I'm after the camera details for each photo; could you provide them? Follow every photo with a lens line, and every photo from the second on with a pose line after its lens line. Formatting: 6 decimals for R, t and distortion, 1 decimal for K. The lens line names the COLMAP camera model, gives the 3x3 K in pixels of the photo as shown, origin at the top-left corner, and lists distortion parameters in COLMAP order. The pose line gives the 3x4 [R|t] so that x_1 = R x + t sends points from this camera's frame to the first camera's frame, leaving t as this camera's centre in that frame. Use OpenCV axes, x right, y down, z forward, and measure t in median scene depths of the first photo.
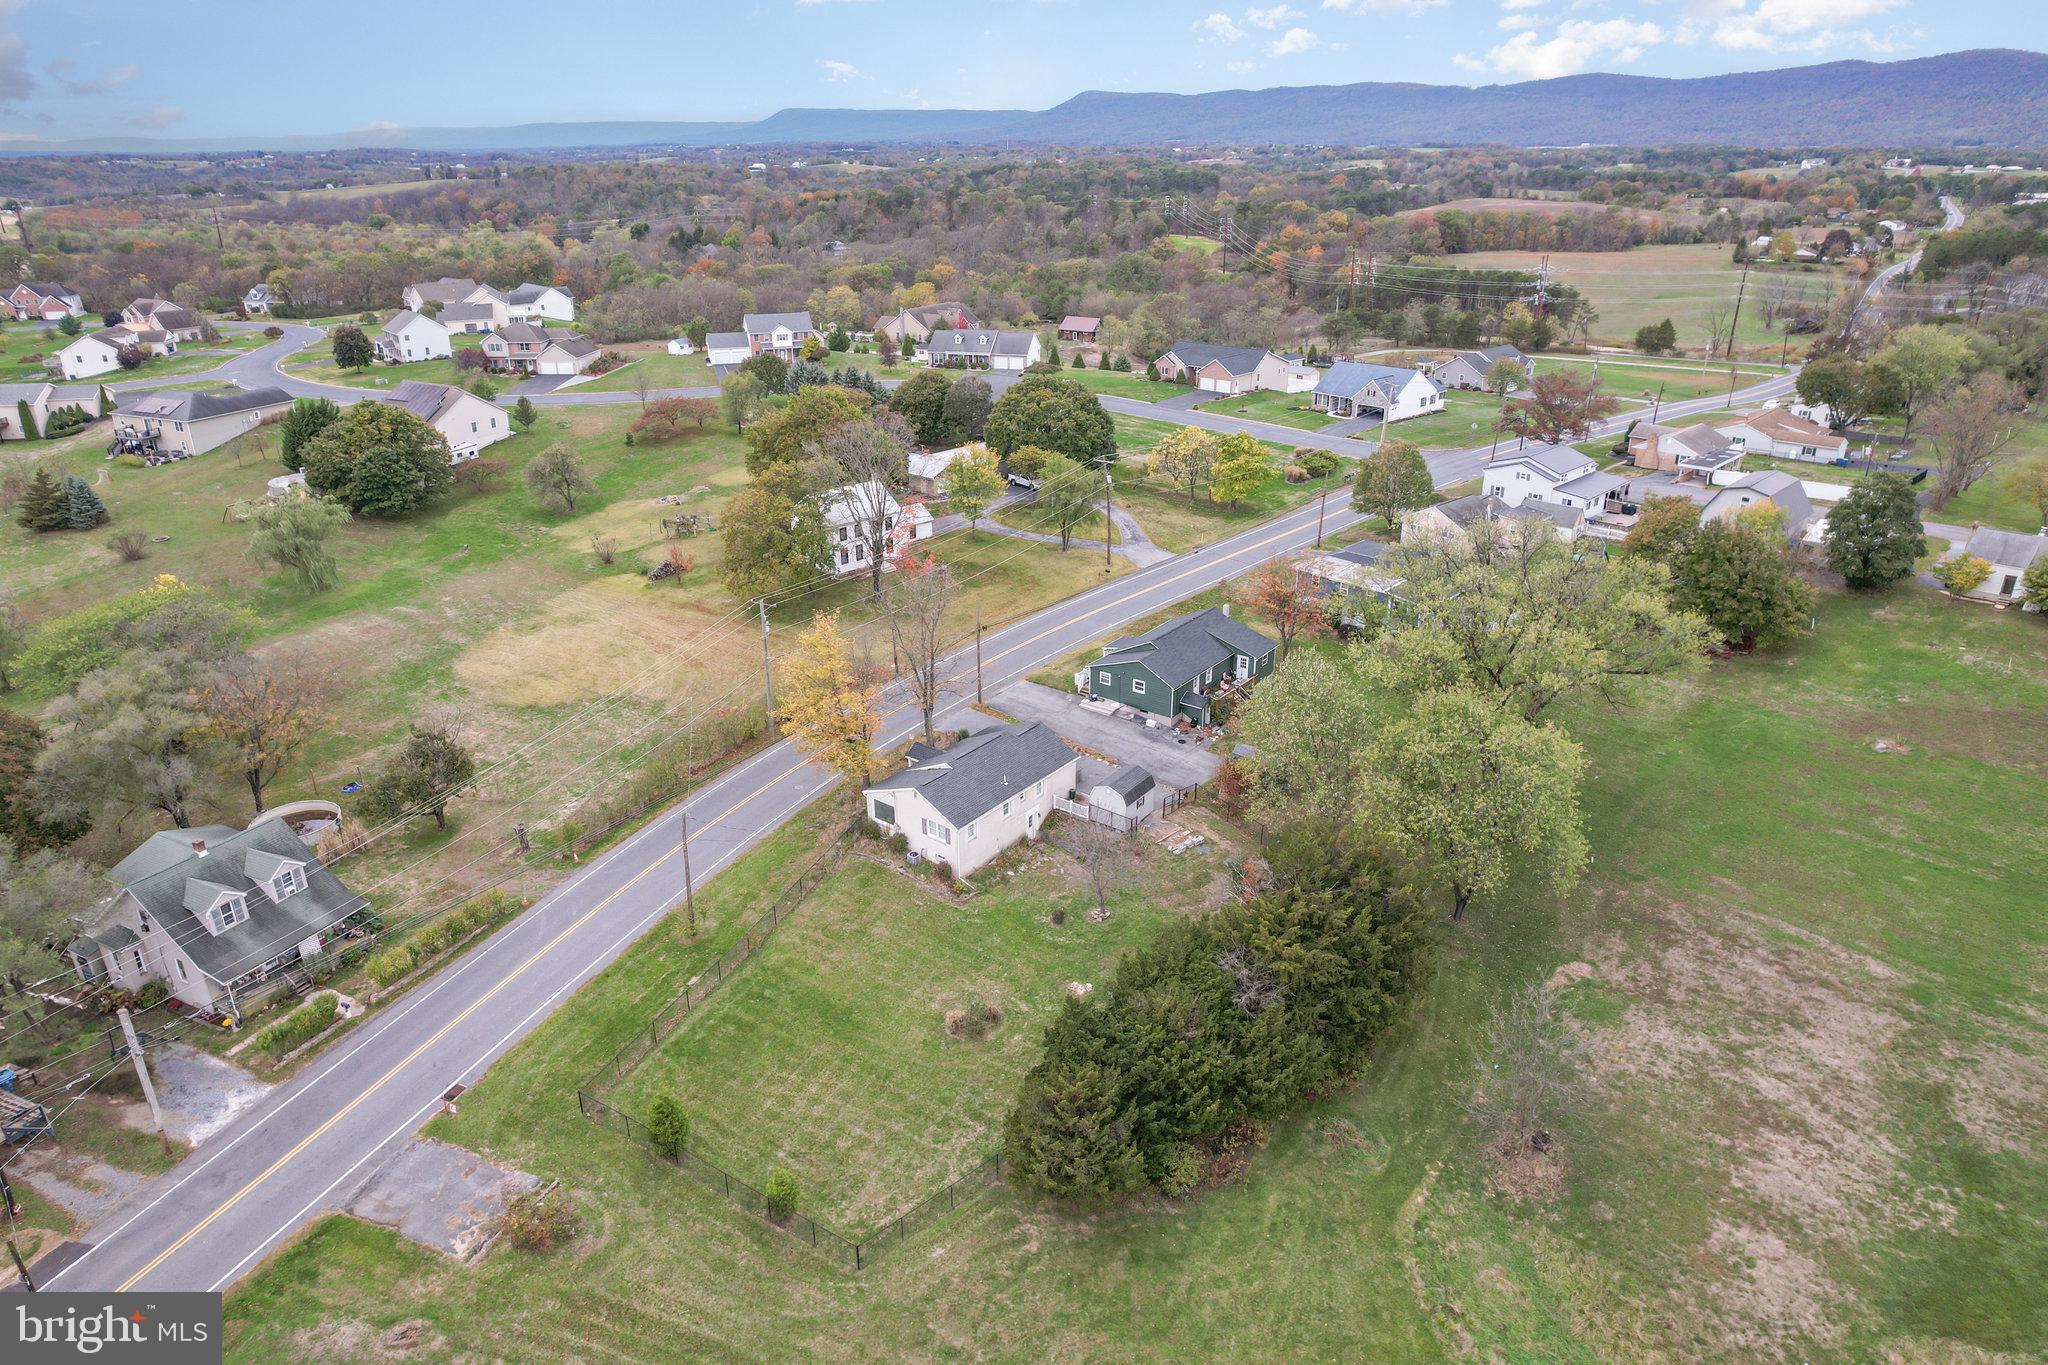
lens RADIAL K [[1311.0, 0, 1018.9], [0, 1311.0, 692.5], [0, 0, 1]] dist [-0.081255, 0.074961]
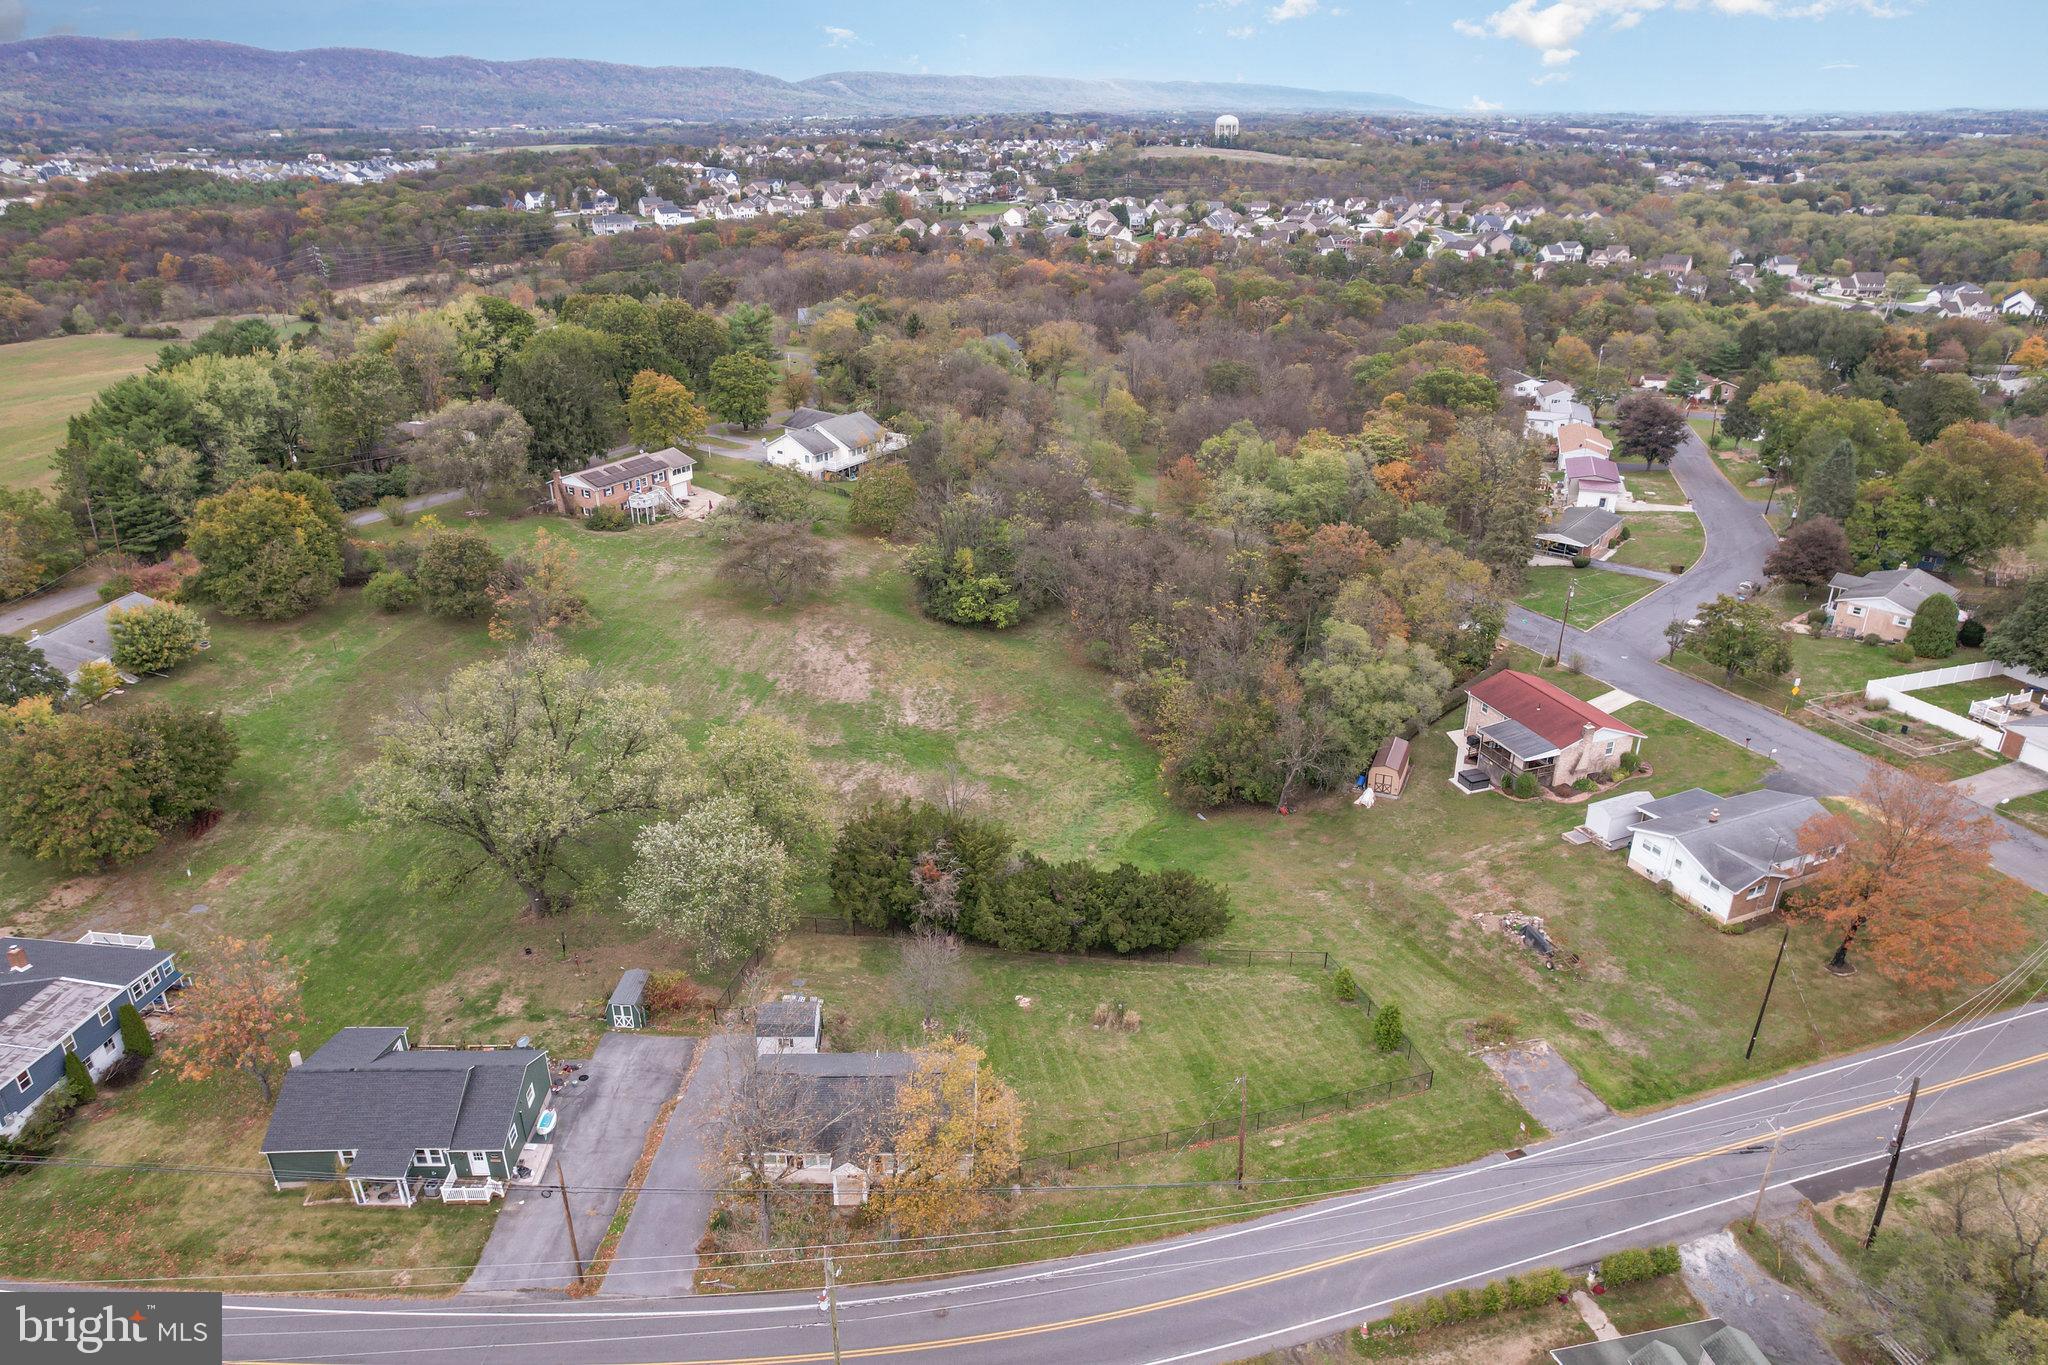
lens RADIAL K [[1311.0, 0, 1018.9], [0, 1311.0, 692.5], [0, 0, 1]] dist [-0.081255, 0.074961]
pose [[-0.623216, -0.319053, 0.714007, -0.769890], [0.314727, 0.733477, 0.602460, -0.762373], [-0.715925, 0.600180, -0.356701, 1.330923]]
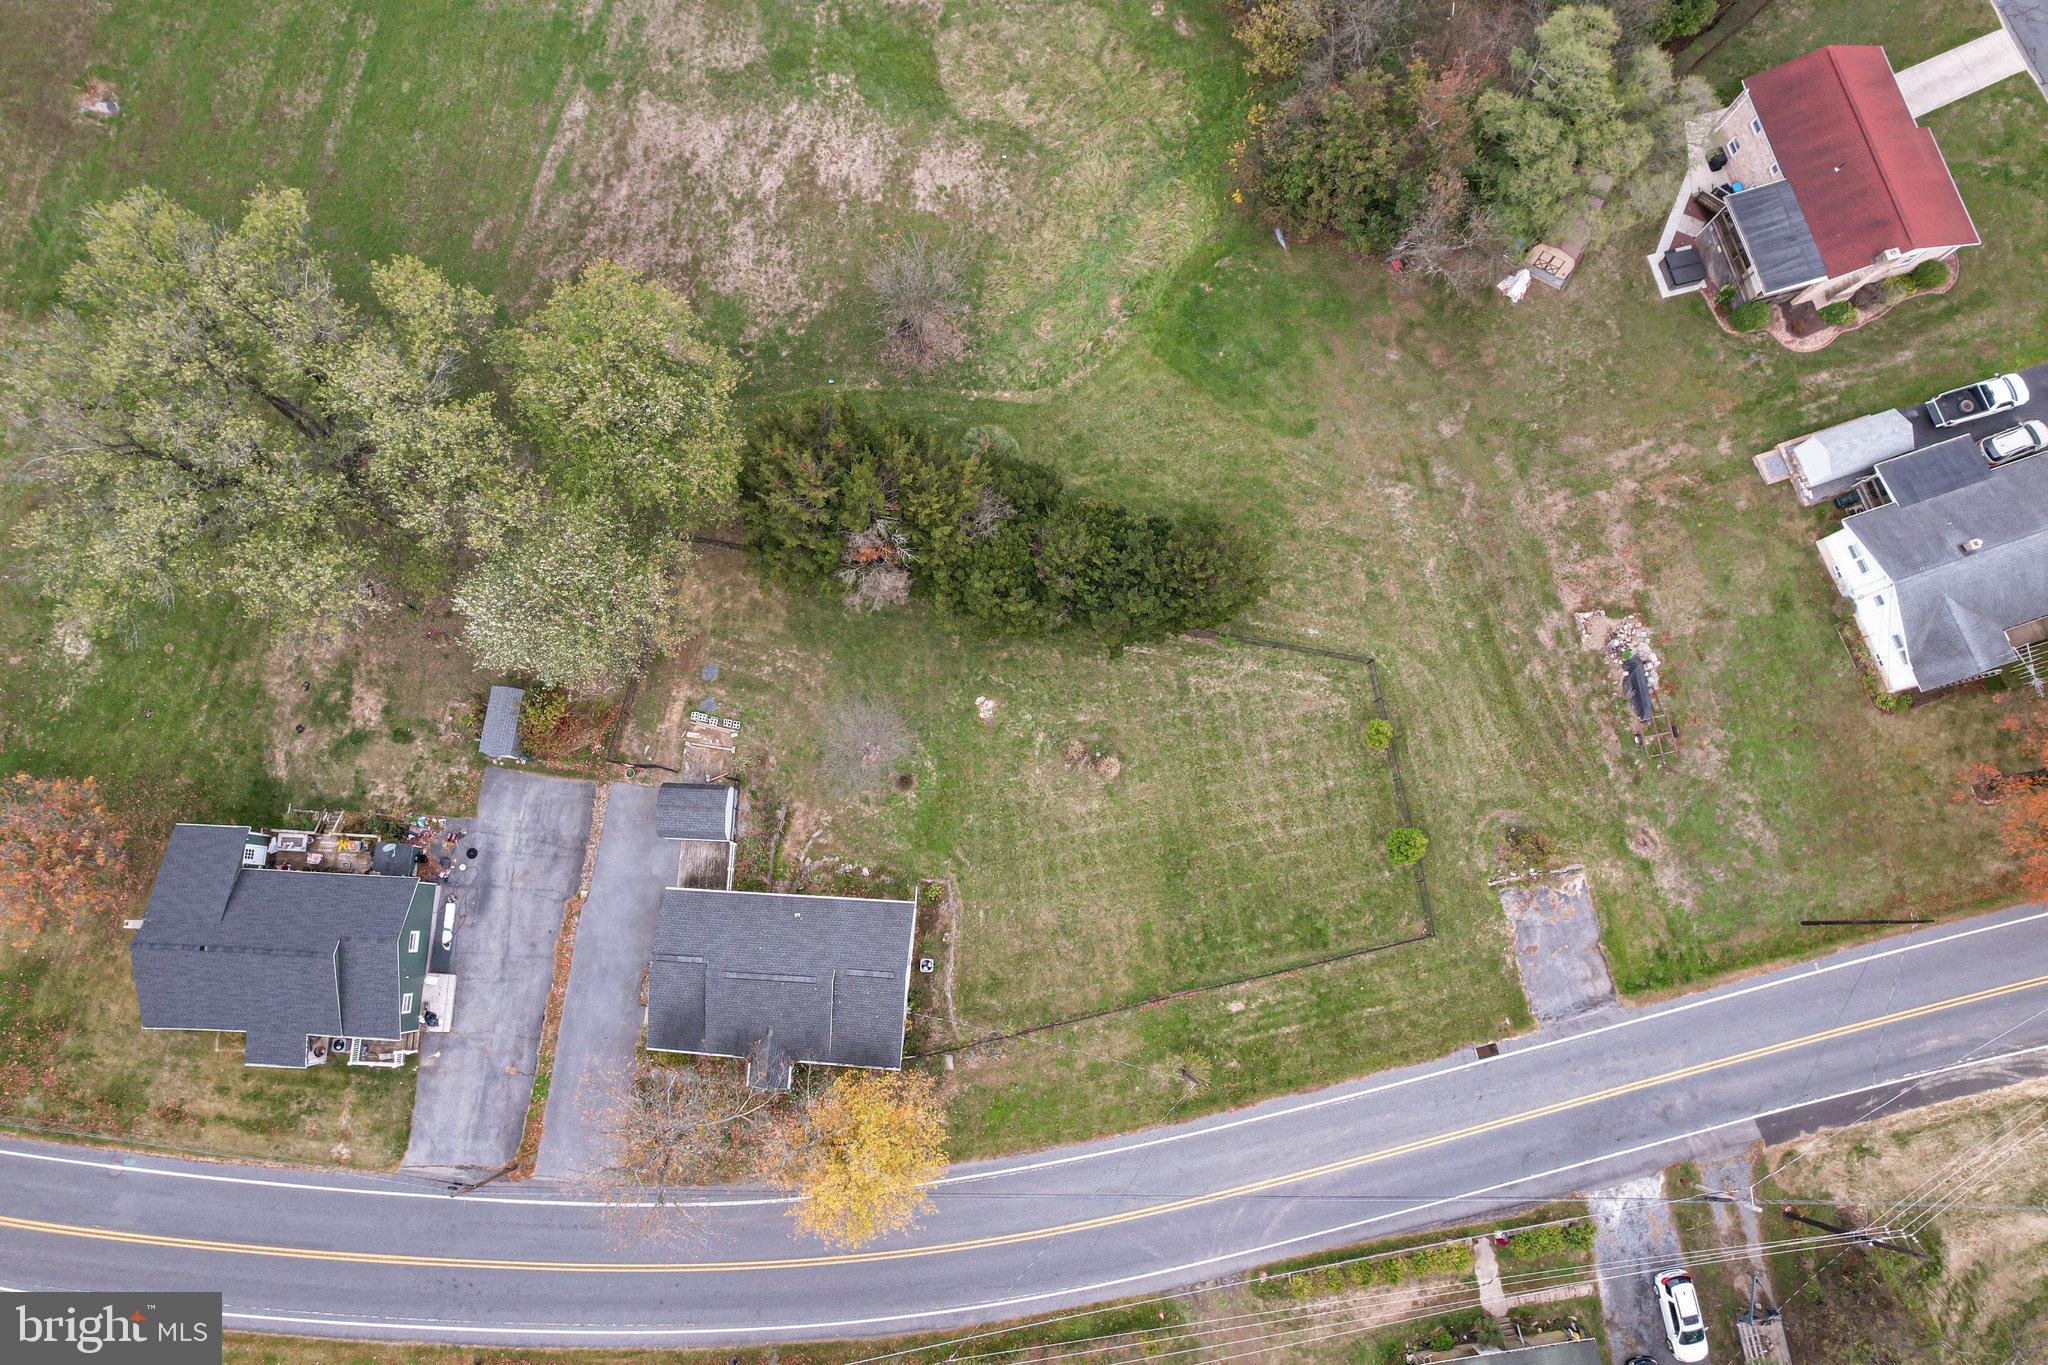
lens RADIAL K [[1311.0, 0, 1018.9], [0, 1311.0, 692.5], [0, 0, 1]] dist [-0.081255, 0.074961]
pose [[-0.567259, -0.809670, 0.150506, -0.116175], [0.318766, -0.047361, 0.946649, -0.757015], [-0.759345, 0.584971, 0.284962, 0.721207]]
